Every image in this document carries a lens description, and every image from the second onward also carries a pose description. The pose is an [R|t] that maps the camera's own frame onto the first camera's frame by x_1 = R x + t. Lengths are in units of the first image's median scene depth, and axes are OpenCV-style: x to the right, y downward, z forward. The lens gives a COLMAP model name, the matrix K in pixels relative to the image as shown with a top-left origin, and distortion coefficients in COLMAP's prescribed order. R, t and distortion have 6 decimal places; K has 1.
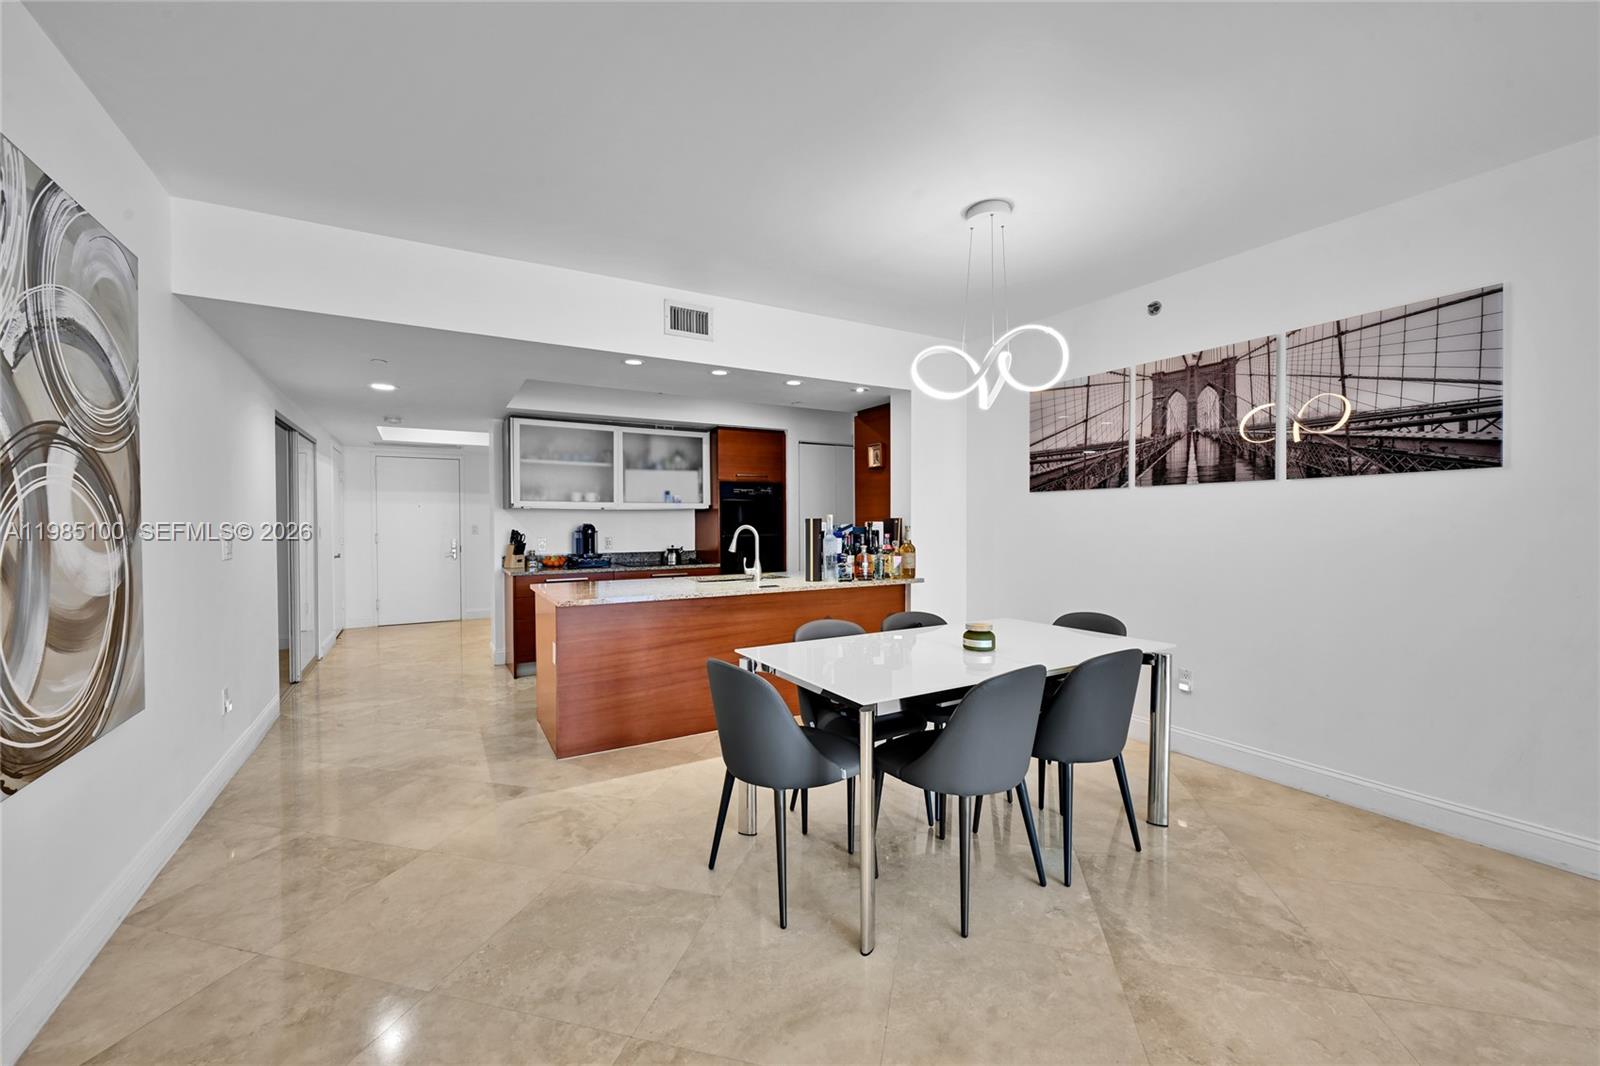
lens RADIAL K [[631.4, 0, 797.2], [0, 631.4, 533.5], [0, 0, 1]] dist [-0.001568, 0.000553]
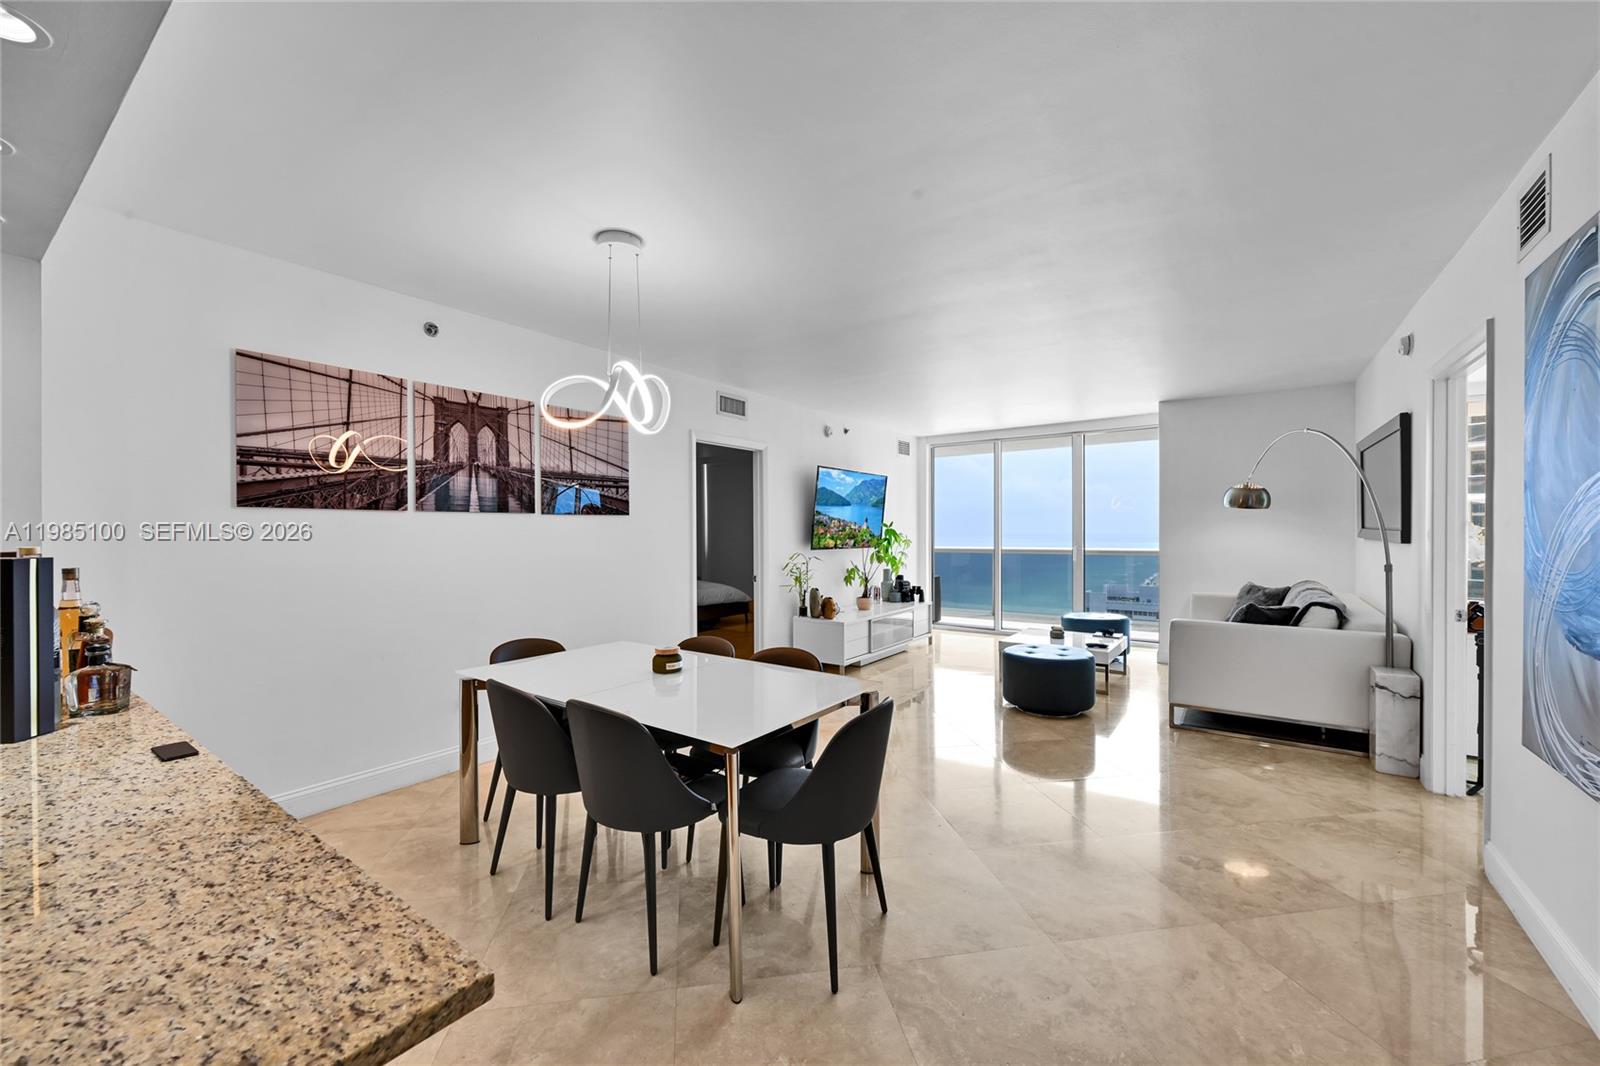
lens RADIAL K [[631.4, 0, 793.9], [0, 631.4, 533.3], [0, 0, 1]] dist [-0.001568, 0.000553]
pose [[-0.405051, 0.001673, 0.914293, -0.459438], [0.020984, 0.999752, 0.007466, -0.030702], [-0.914053, 0.022209, -0.404985, 0.737452]]
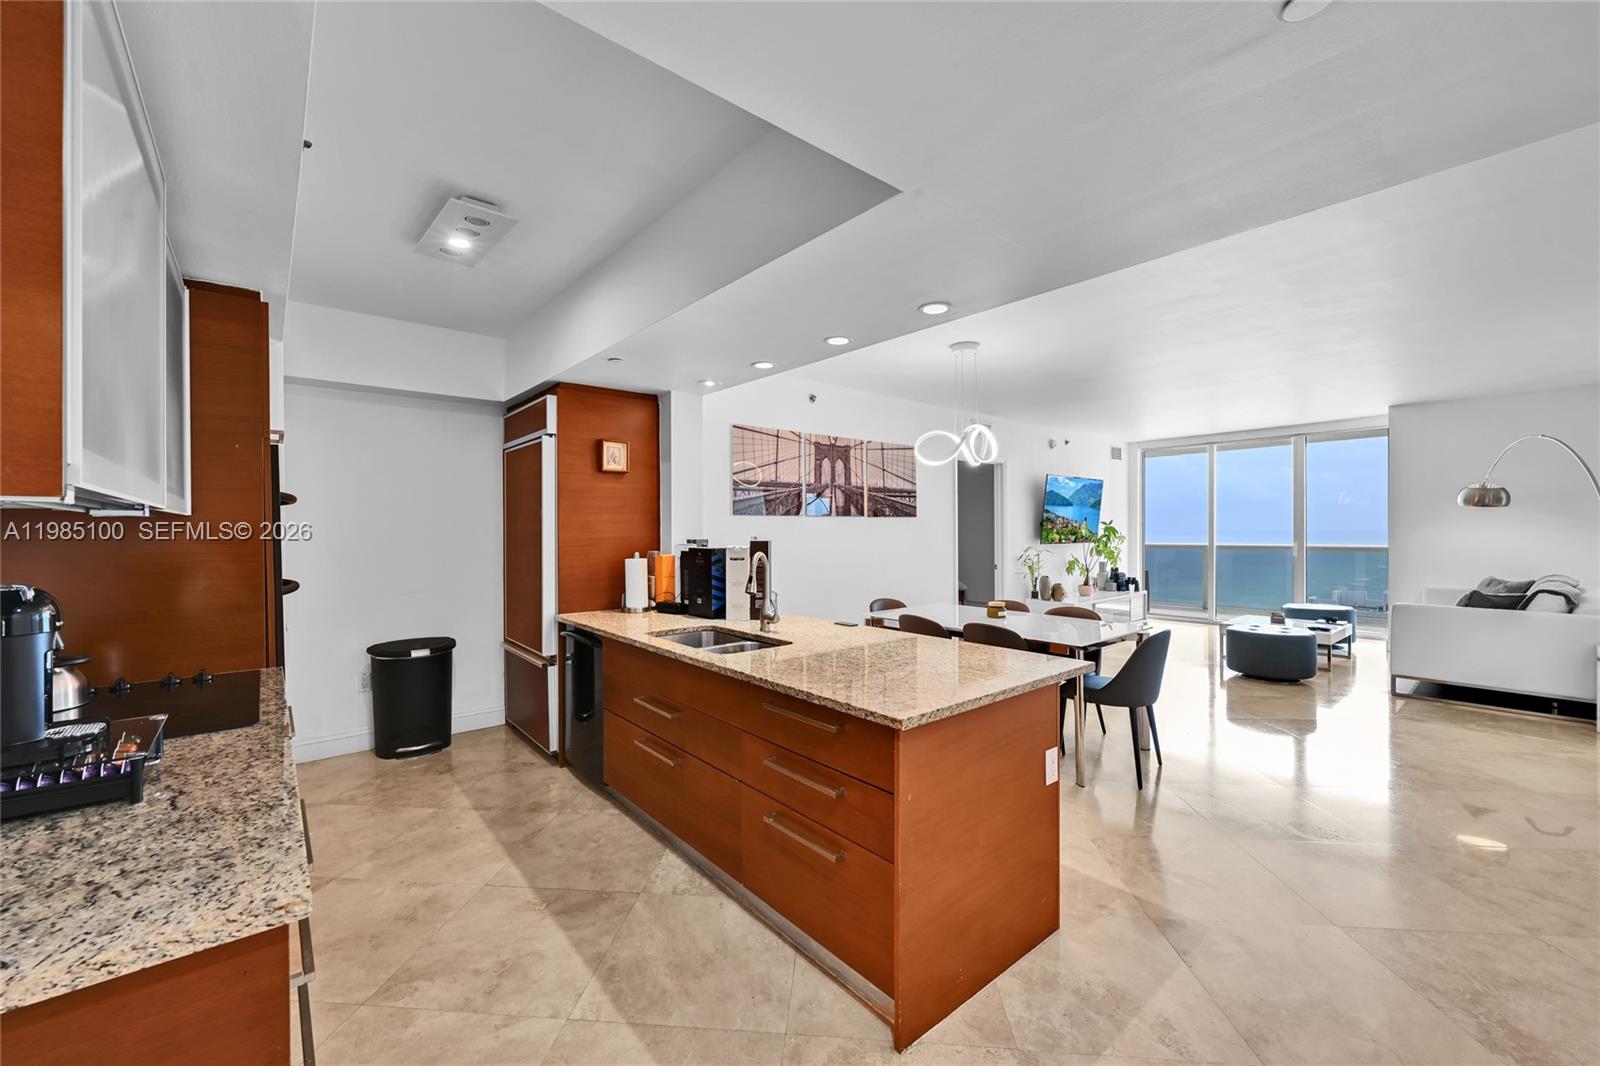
lens RADIAL K [[631.4, 0, 794.4], [0, 631.4, 534.2], [0, 0, 1]] dist [-0.001568, 0.000553]
pose [[-0.165146, -0.002927, 0.986265, -0.760412], [0.023417, 0.999702, 0.006888, -0.036201], [-0.985991, 0.024233, -0.165028, 1.077506]]
